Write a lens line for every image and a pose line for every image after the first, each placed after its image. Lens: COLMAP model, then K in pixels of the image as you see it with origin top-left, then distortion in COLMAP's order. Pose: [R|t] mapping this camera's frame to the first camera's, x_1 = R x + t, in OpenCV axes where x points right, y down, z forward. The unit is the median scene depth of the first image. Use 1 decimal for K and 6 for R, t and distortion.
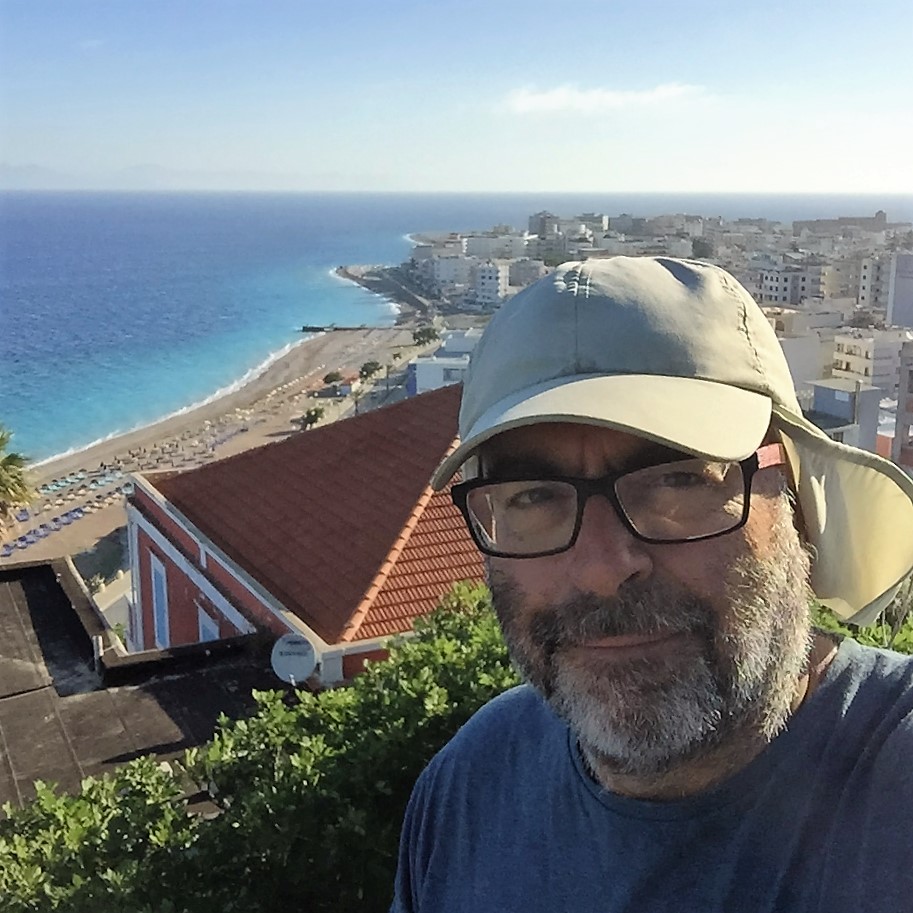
lens RADIAL K [[1131.0, 0, 457.4], [0, 1131.0, 457.6], [0, 0, 1]] dist [0.076971, 0.000000]
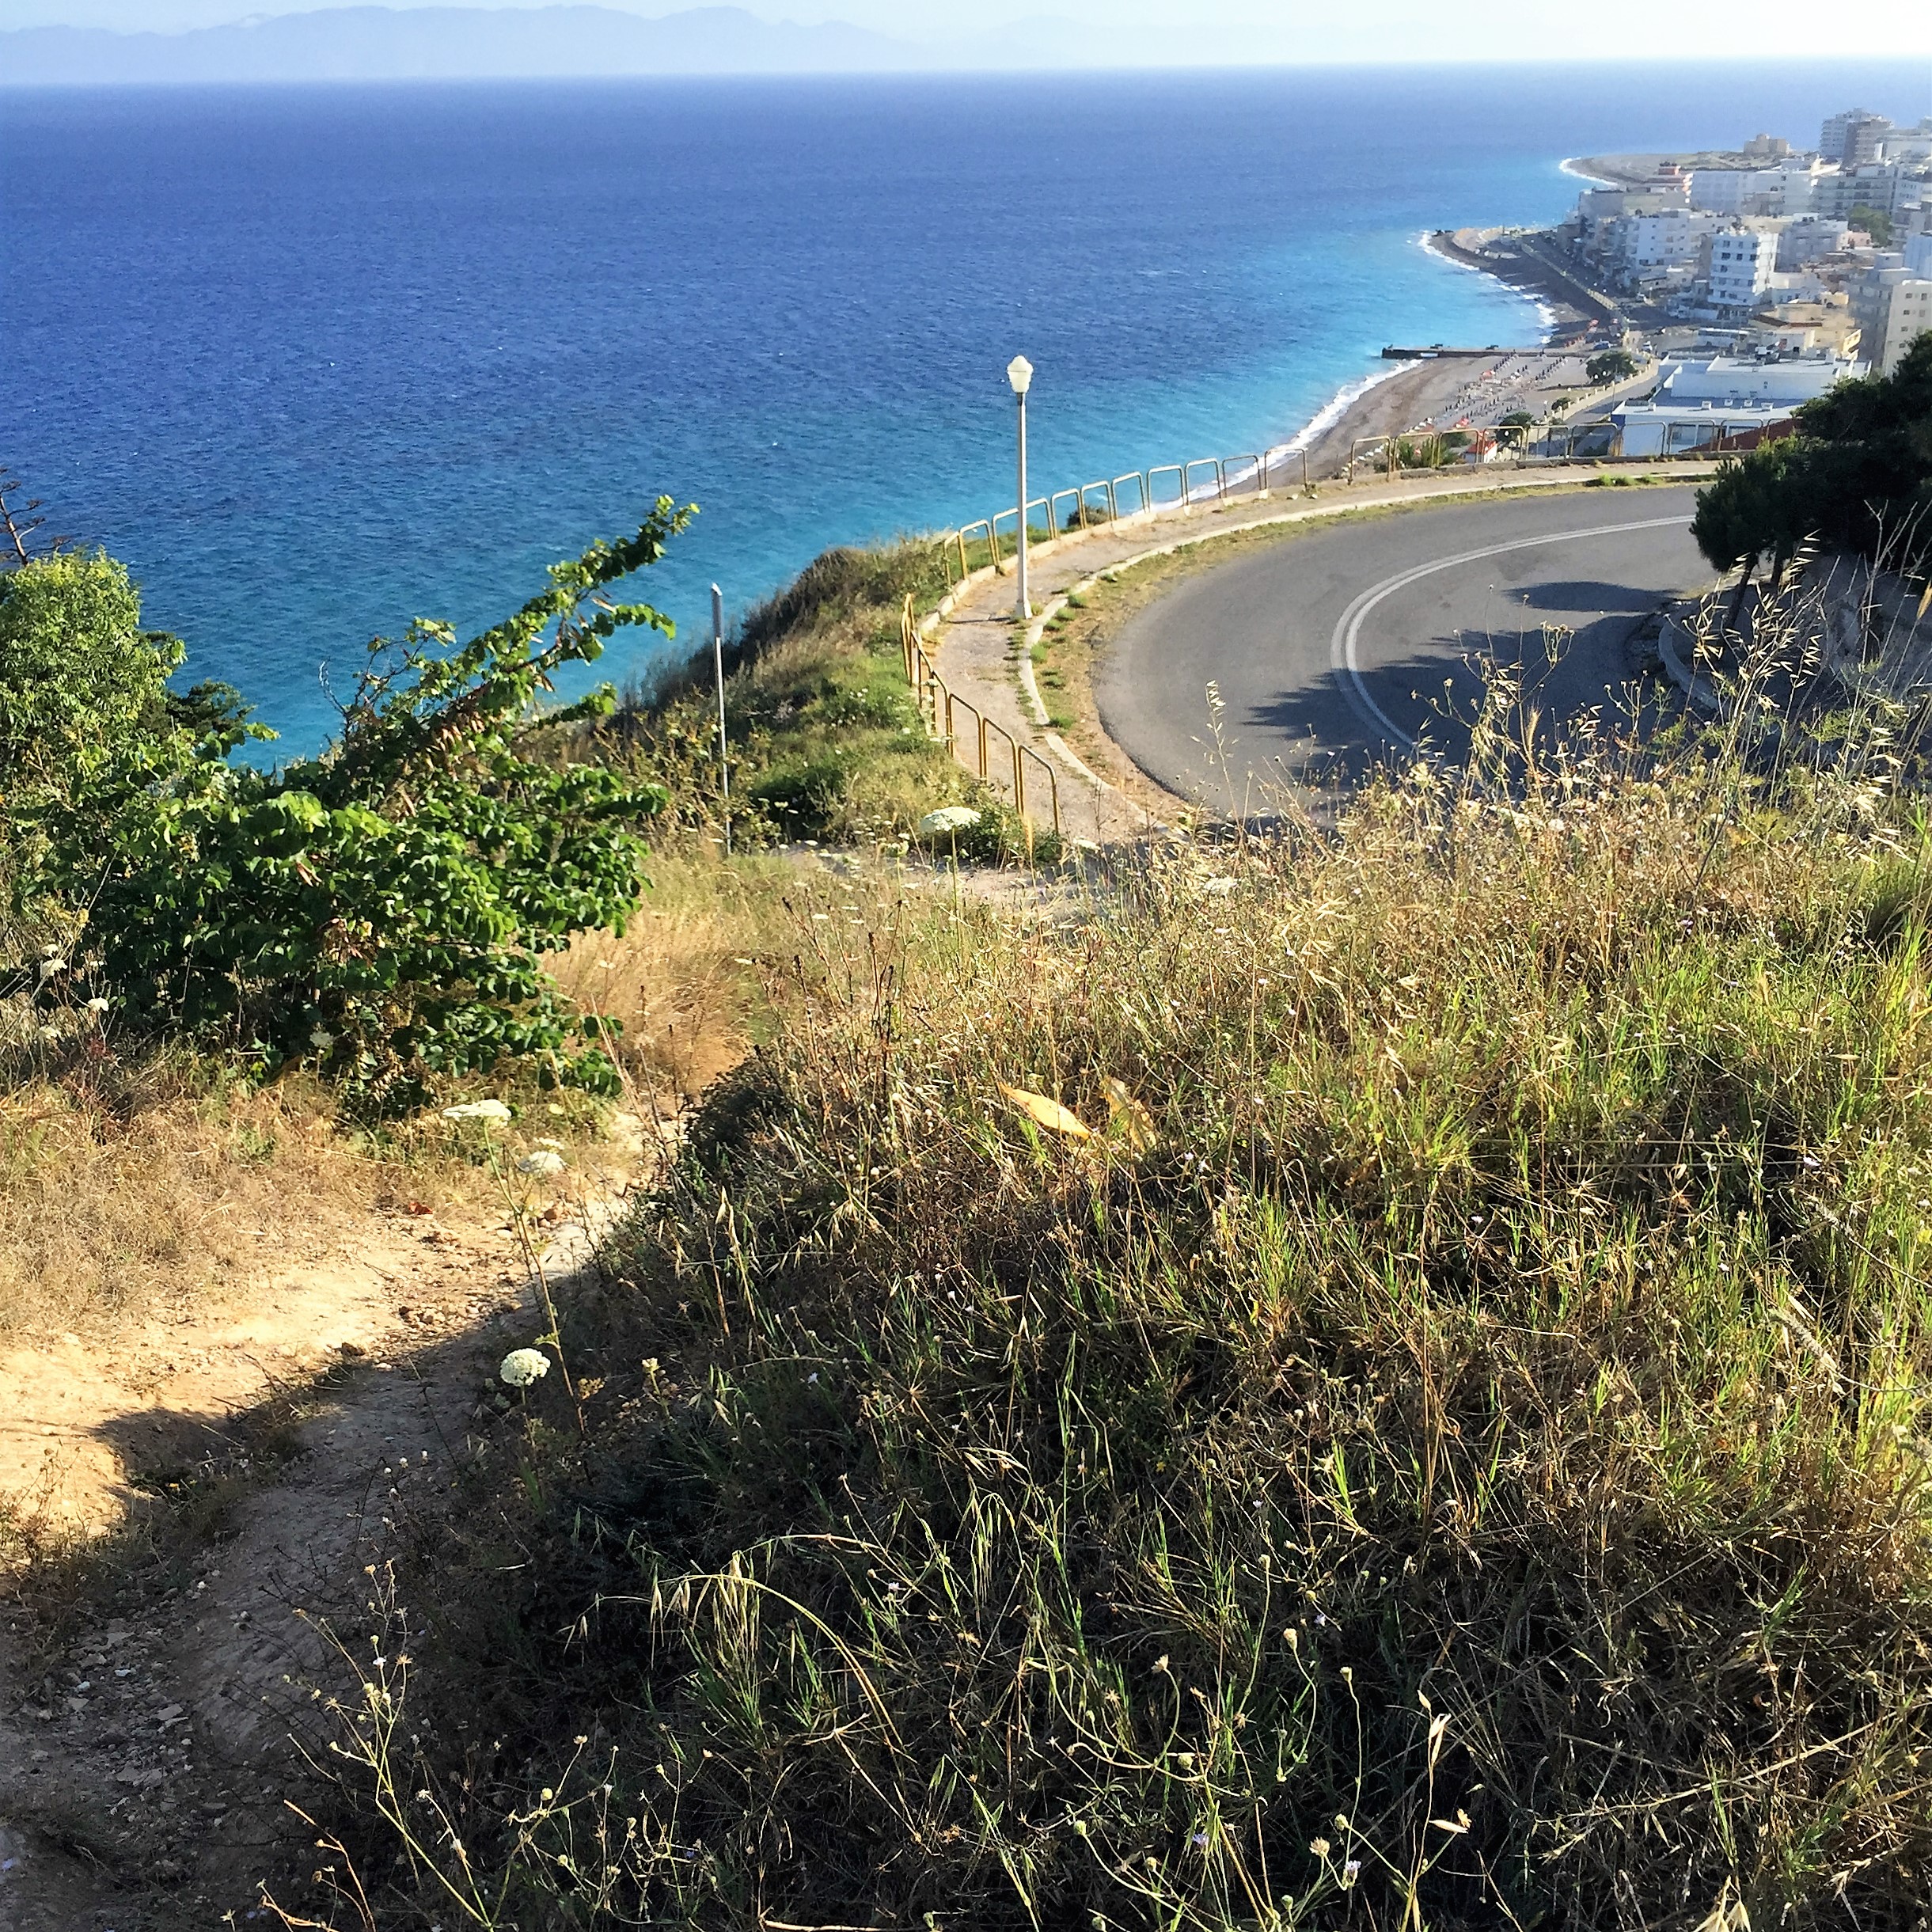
lens RADIAL K [[2264.4, 0, 969.3], [0, 2264.4, 984.2], [0, 0, 1]] dist [0.020270, 0.000000]
pose [[0.963370, 0.083537, -0.254832, -0.018642], [-0.041674, 0.985335, 0.165462, 0.016824], [0.264917, -0.148782, 0.952724, -0.167347]]
